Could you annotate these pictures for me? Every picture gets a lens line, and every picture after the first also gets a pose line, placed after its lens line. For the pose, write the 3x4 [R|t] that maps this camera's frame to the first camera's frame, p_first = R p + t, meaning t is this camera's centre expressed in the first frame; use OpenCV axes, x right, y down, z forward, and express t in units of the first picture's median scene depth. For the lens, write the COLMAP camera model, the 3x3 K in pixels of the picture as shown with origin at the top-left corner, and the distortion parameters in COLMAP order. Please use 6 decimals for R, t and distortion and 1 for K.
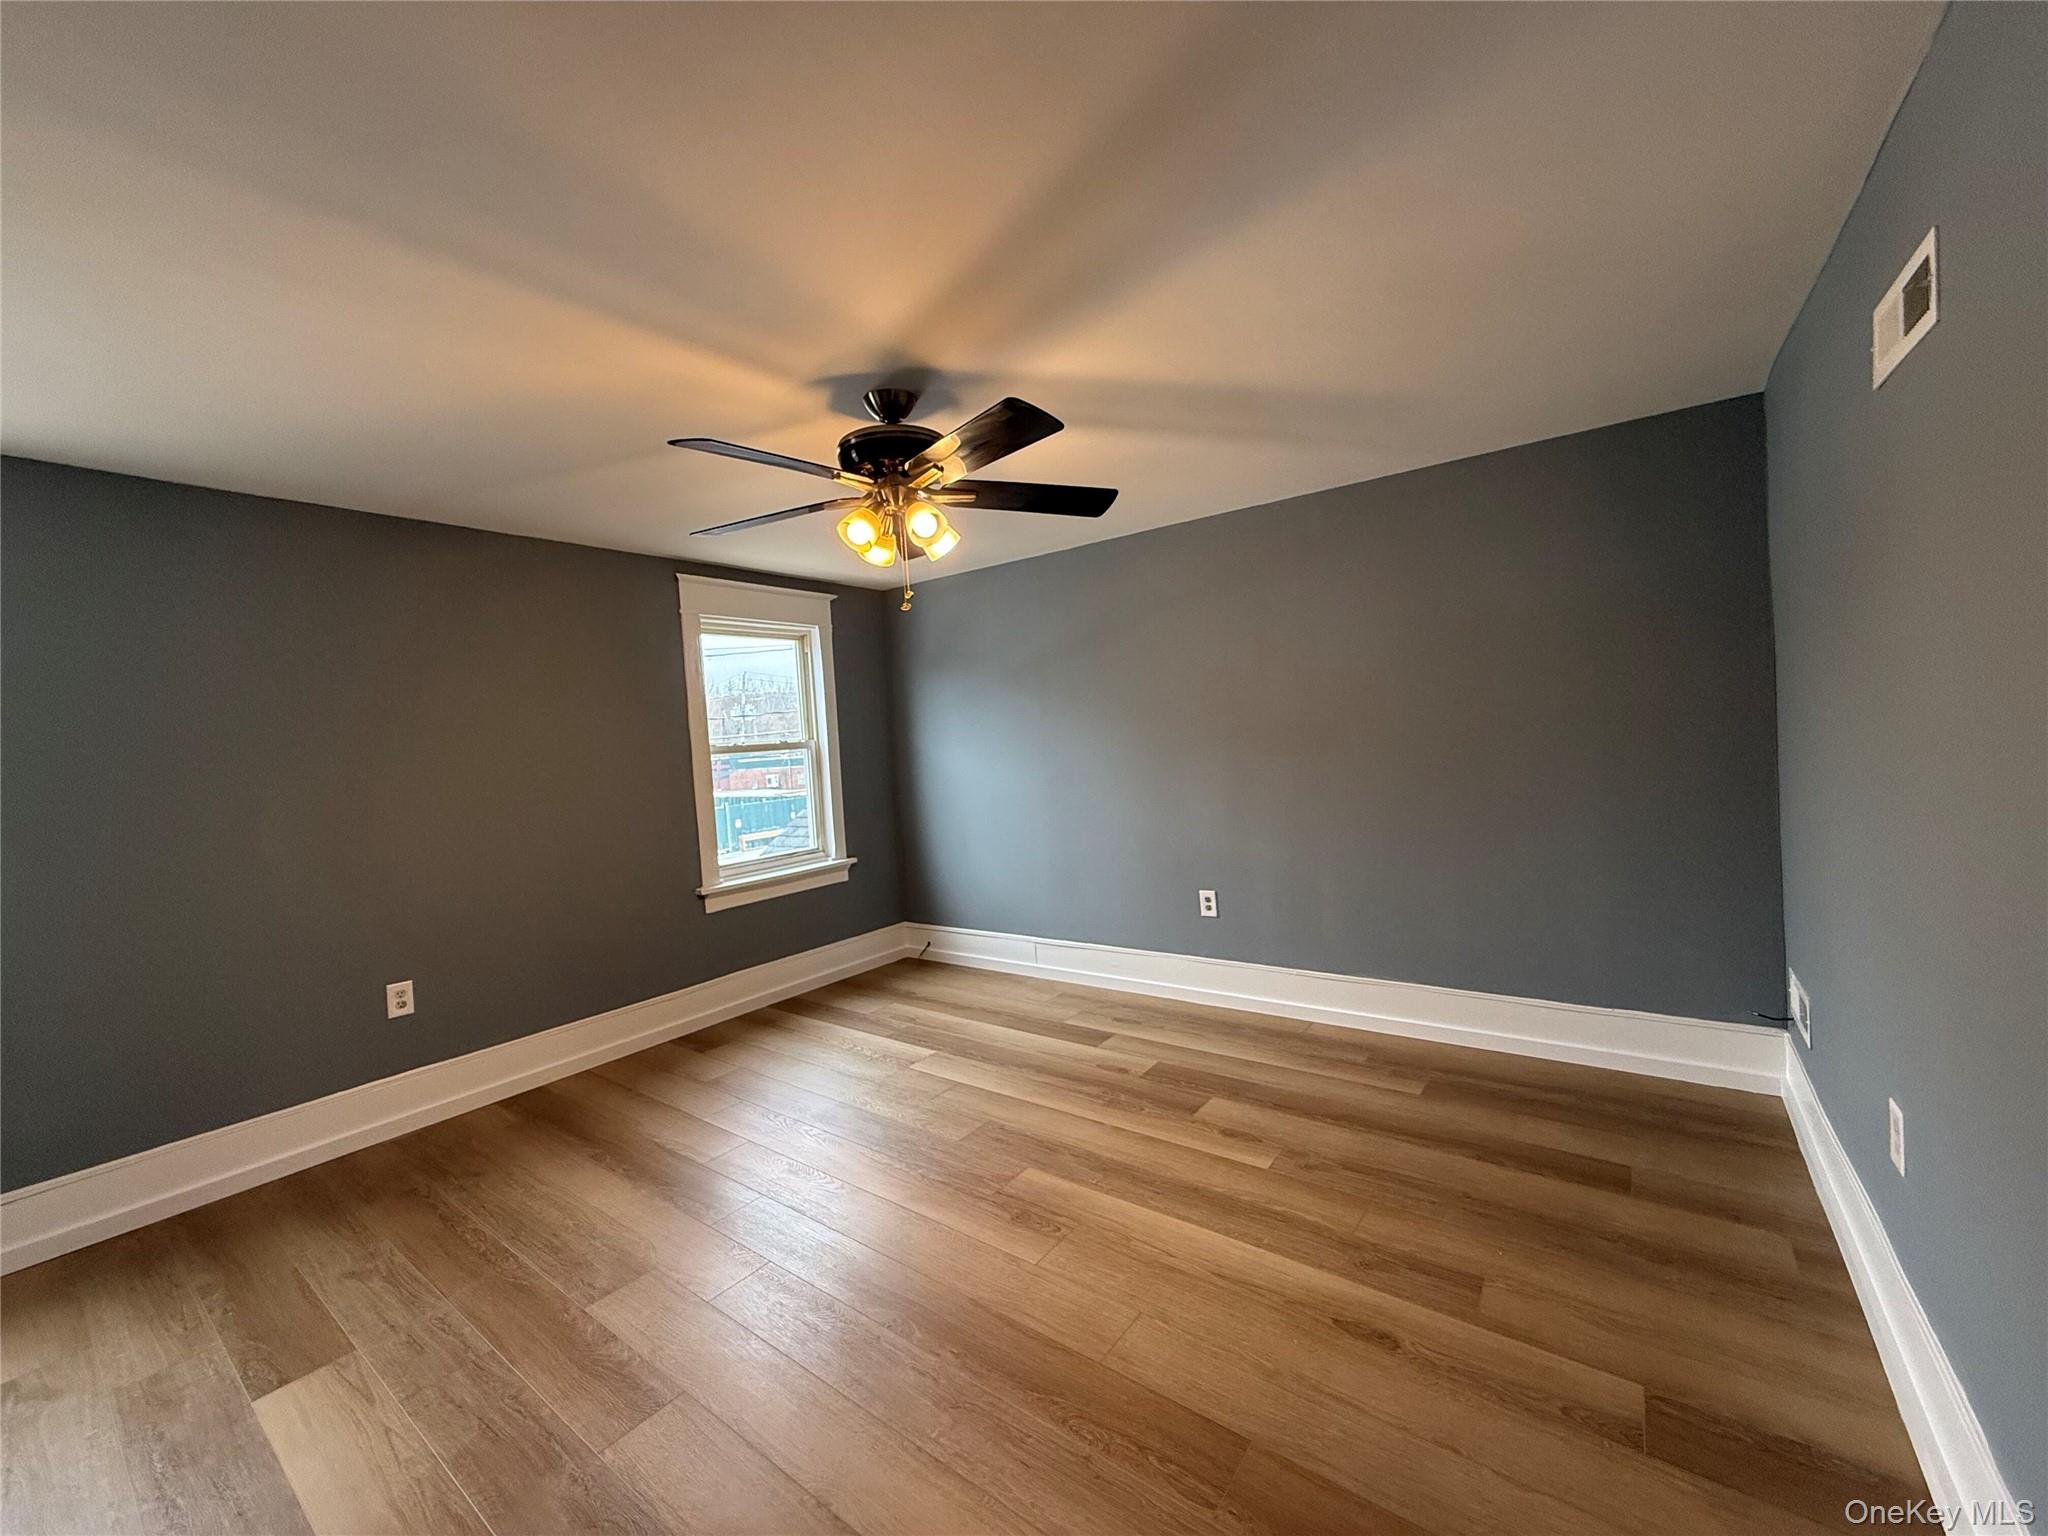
lens RADIAL K [[815.1, 0, 1017.0], [0, 815.1, 769.8], [0, 0, 1]] dist [0.000683, 0.000622]
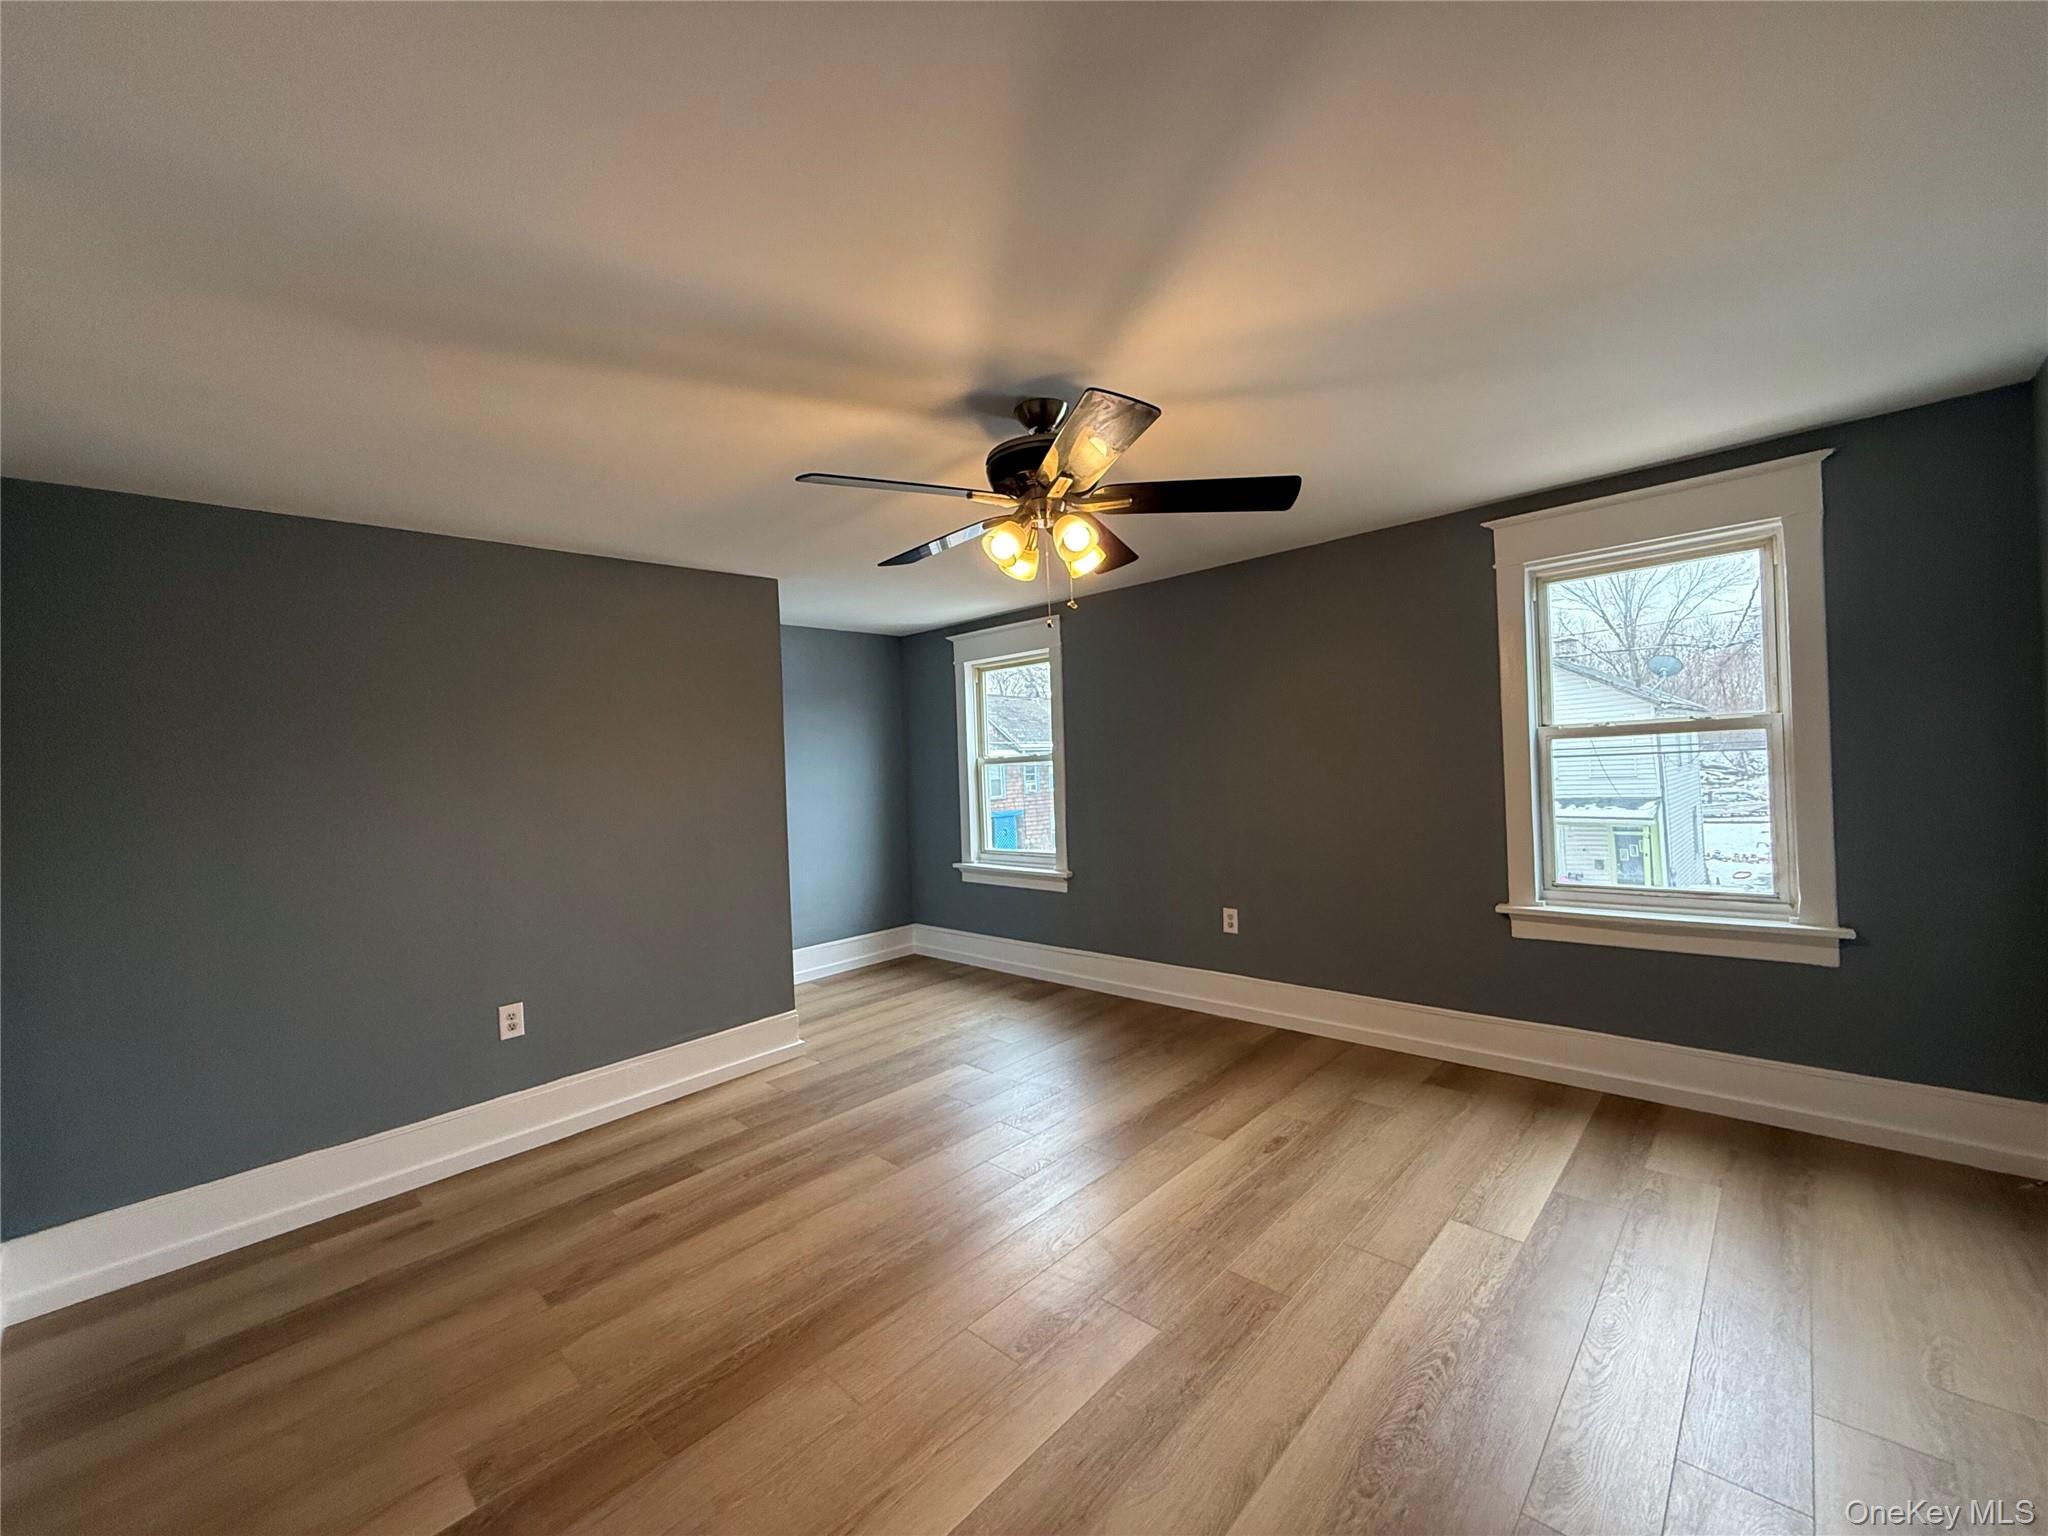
lens RADIAL K [[811.4, 0, 1016.8], [0, 811.4, 768.4], [0, 0, 1]] dist [-0.005946, -0.000009]
pose [[-0.124124, 0.066414, -0.990042, 0.583806], [0.018060, 0.997744, 0.064666, -0.065014], [0.992102, -0.009854, -0.125043, 0.766194]]
